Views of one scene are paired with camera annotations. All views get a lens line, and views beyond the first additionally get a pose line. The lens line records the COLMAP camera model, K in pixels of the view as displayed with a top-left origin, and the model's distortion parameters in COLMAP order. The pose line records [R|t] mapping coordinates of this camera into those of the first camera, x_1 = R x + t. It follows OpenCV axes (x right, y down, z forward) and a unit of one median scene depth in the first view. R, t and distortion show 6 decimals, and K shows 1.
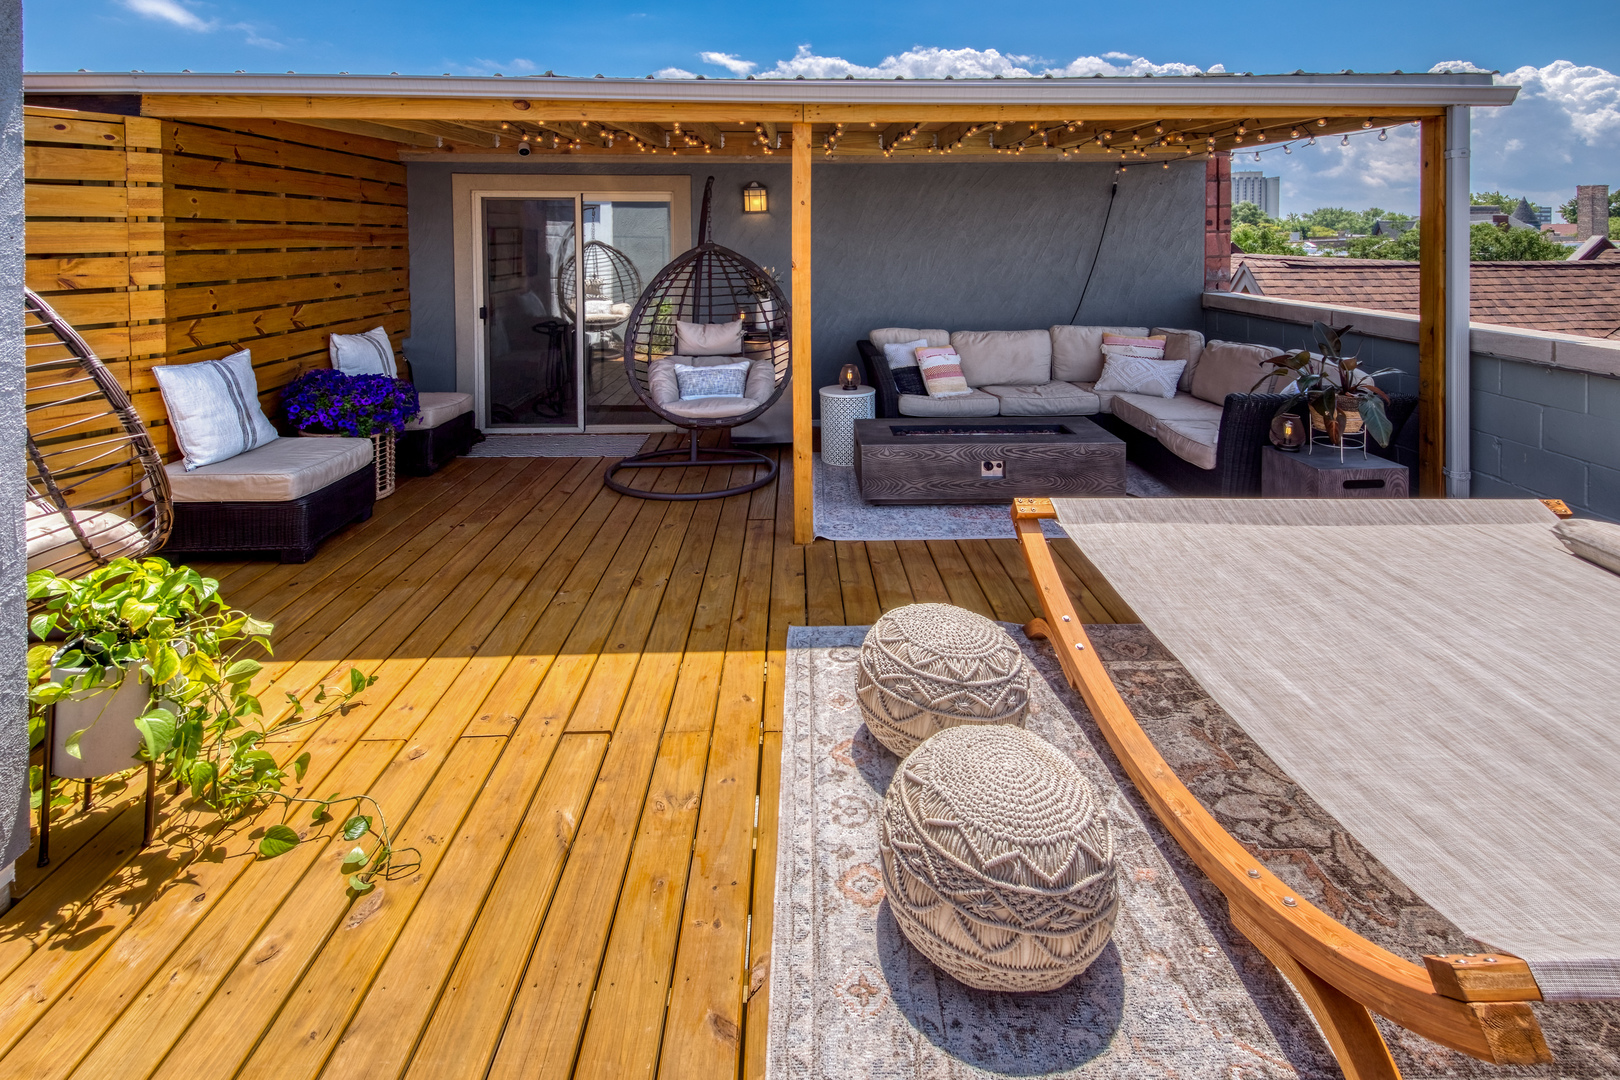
lens RADIAL K [[808.1, 0, 830.6], [0, 808.1, 282.8], [0, 0, 1]] dist [0.003631, -0.000332]
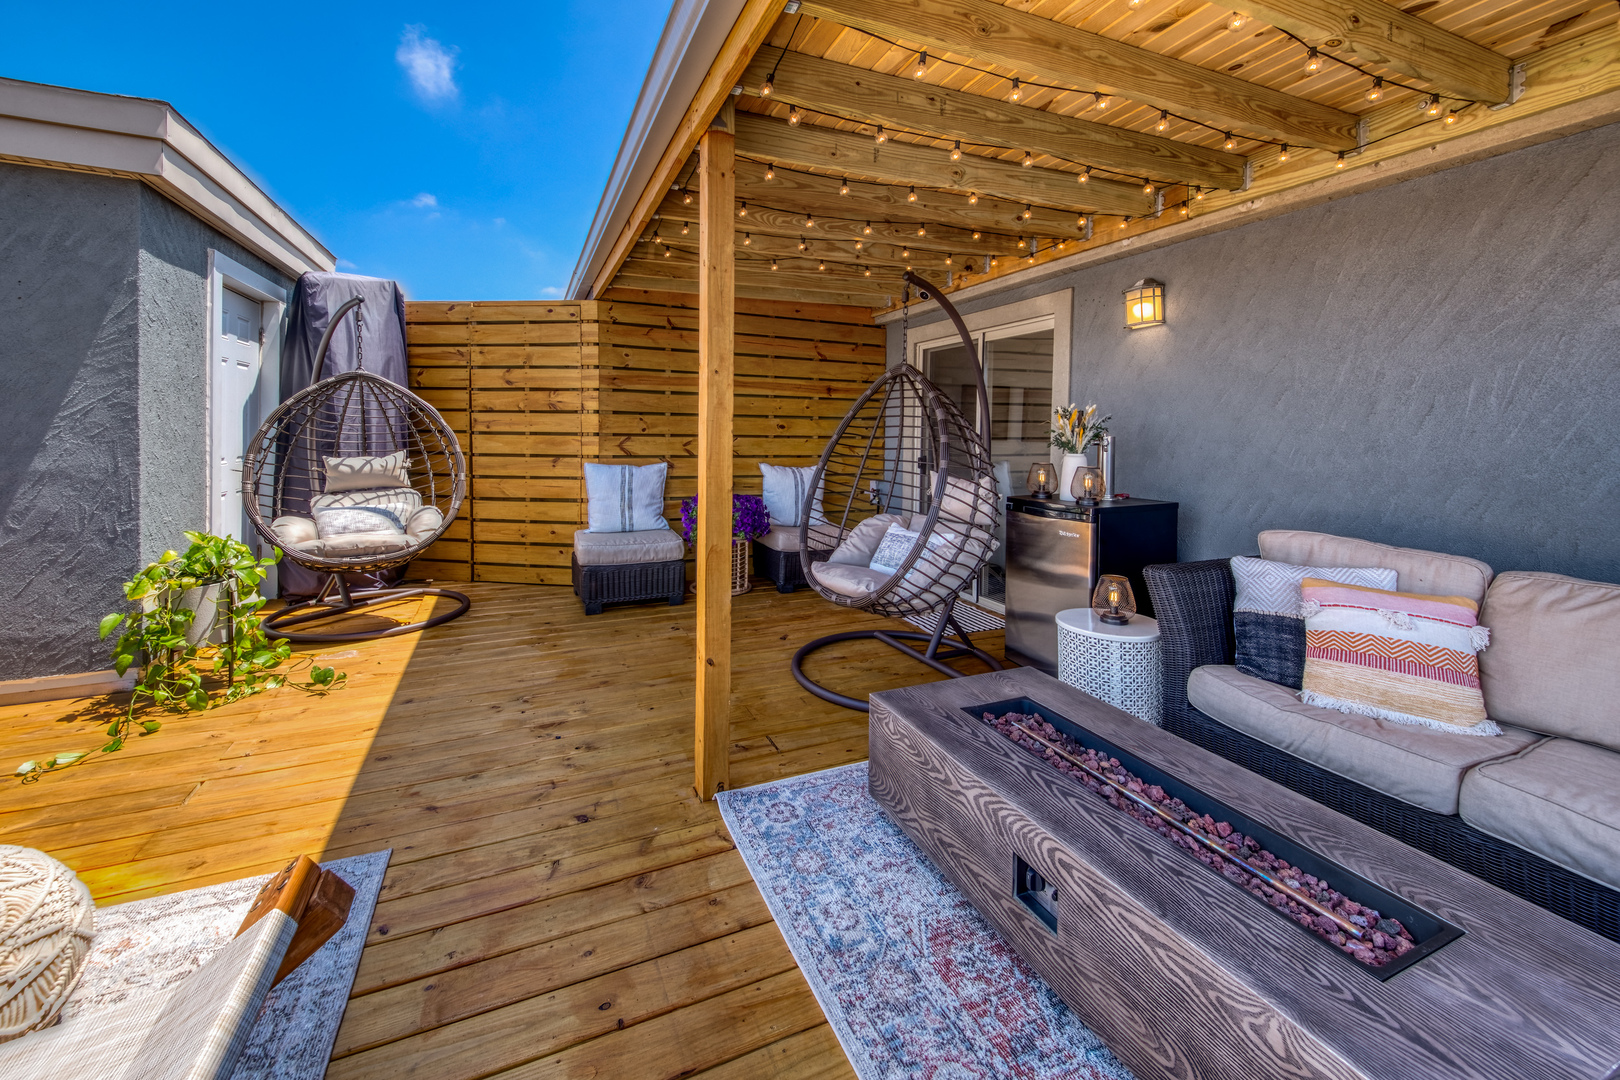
lens RADIAL K [[652.5, 0, 803.5], [0, 652.5, 526.4], [0, 0, 1]] dist [-0.000908, -0.000429]
pose [[0.368788, 0.140419, -0.918846, 0.343851], [-0.071202, 0.989887, 0.122698, 0.028543], [0.926782, 0.020174, 0.375057, 0.638328]]
